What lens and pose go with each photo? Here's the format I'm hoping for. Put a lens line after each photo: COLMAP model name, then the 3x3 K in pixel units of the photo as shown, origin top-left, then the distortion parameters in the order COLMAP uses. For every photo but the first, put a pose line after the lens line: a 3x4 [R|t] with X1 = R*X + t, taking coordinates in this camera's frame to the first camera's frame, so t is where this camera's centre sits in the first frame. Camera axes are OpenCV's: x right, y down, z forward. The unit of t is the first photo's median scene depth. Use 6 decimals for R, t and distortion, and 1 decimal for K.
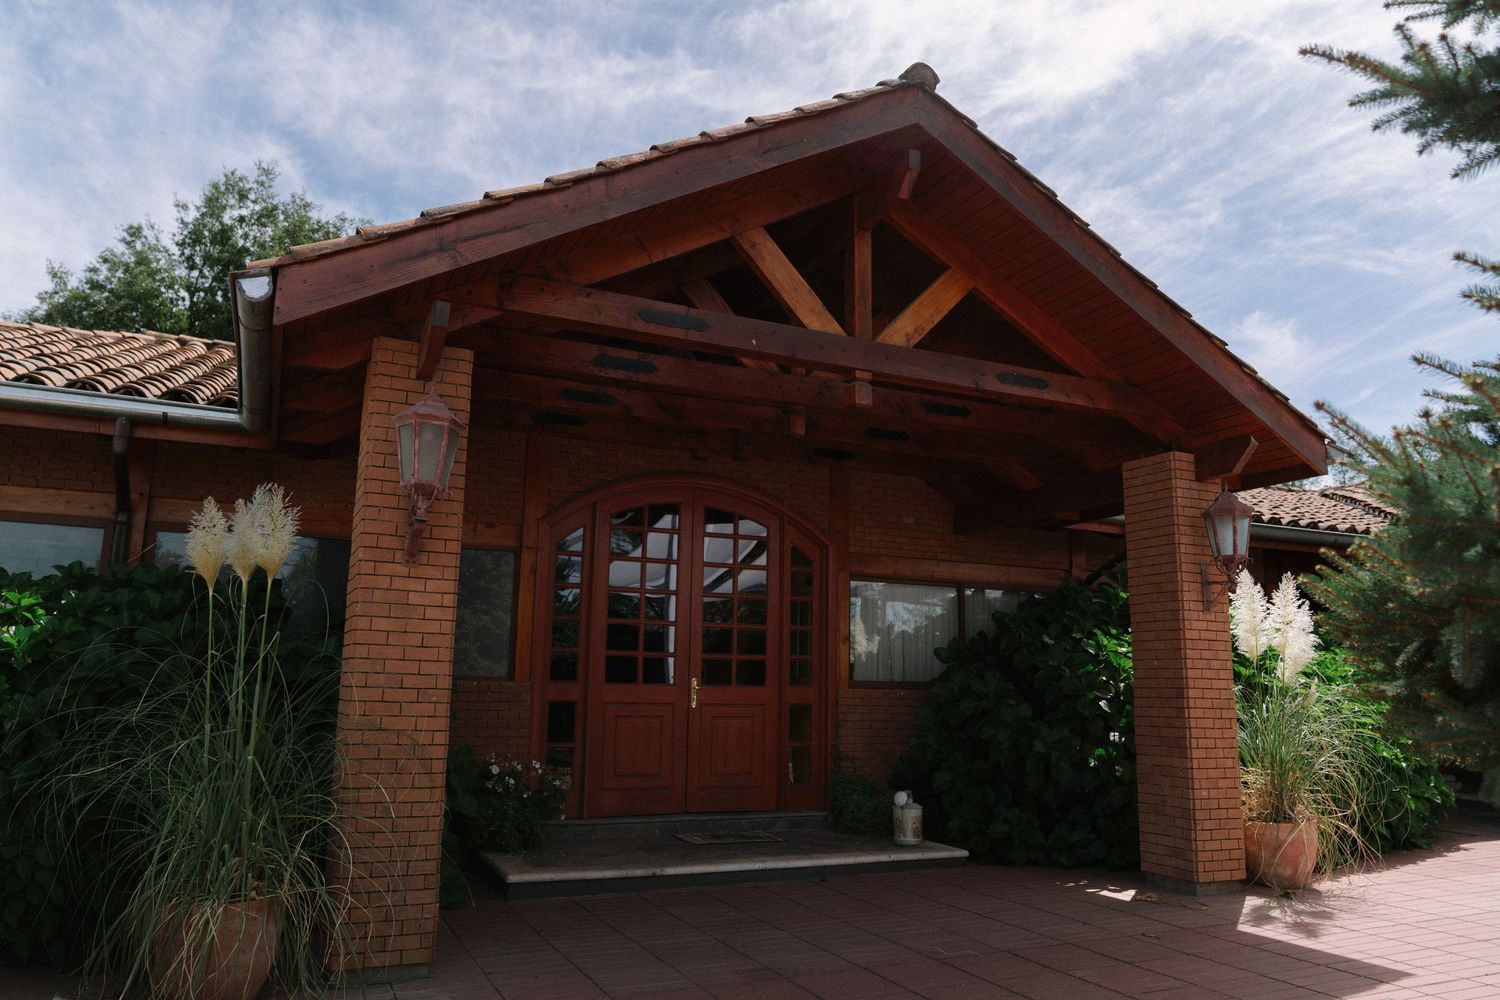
lens RADIAL K [[1039.8, 0, 750.0], [0, 1039.8, 501.6], [0, 0, 1]] dist [0.003744, 0.001852]
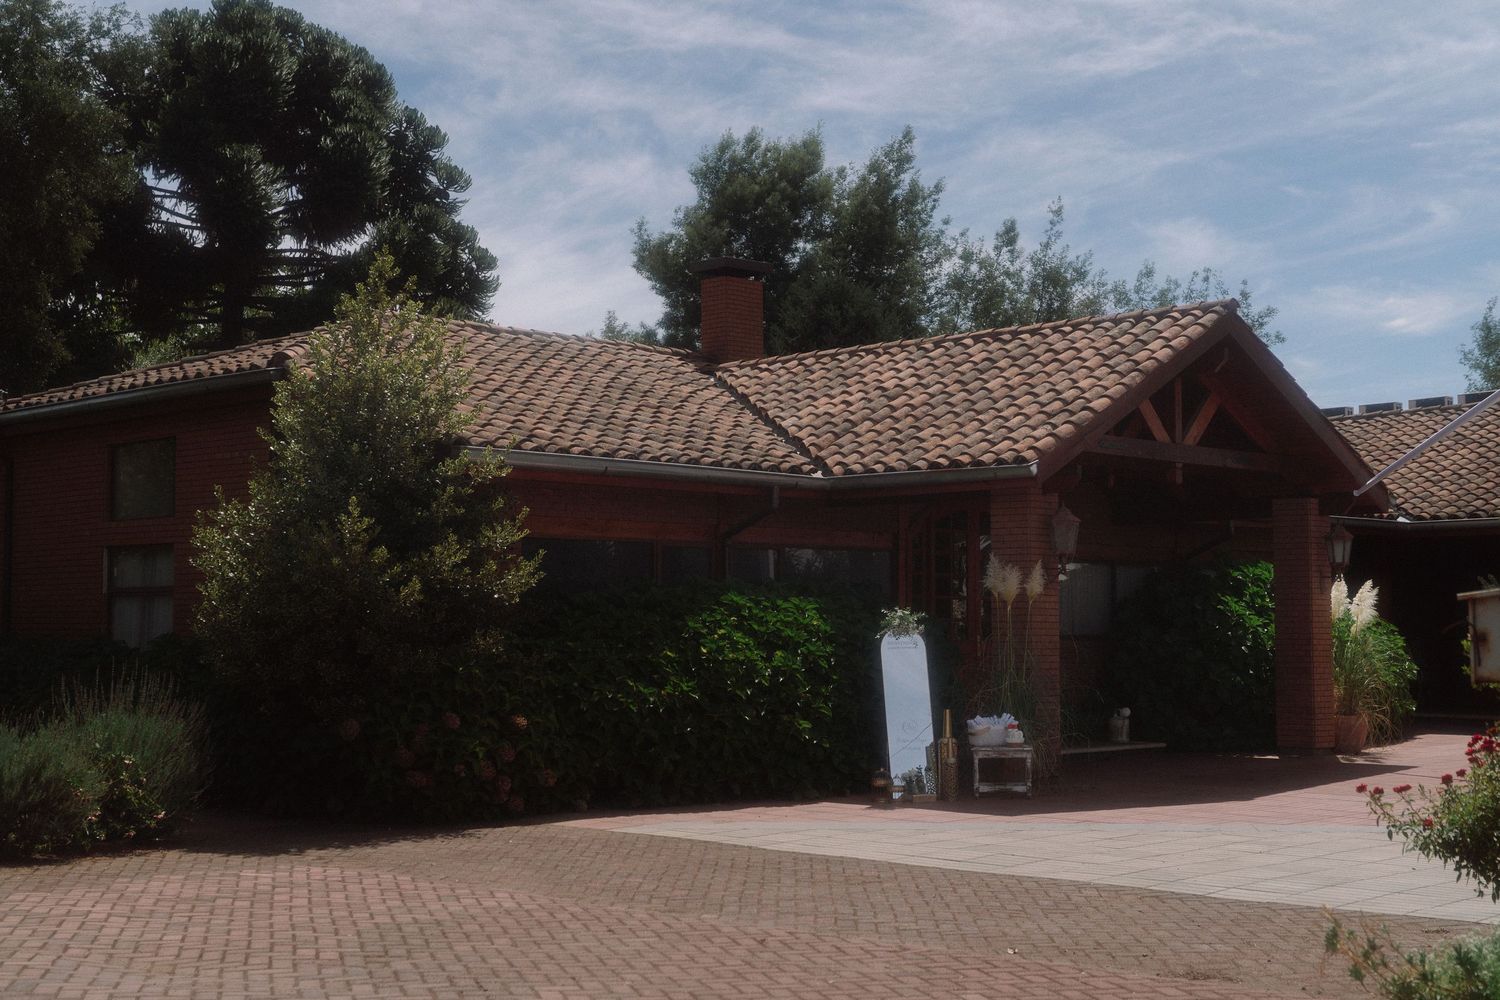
lens RADIAL K [[1978.3, 0, 754.8], [0, 1978.3, 501.8], [0, 0, 1]] dist [0.103614, 0.000000]
pose [[0.939212, 0.005050, 0.343302, -1.551800], [-0.044317, 0.993311, 0.106631, -0.350649], [-0.340467, -0.115363, 0.933152, -1.705255]]
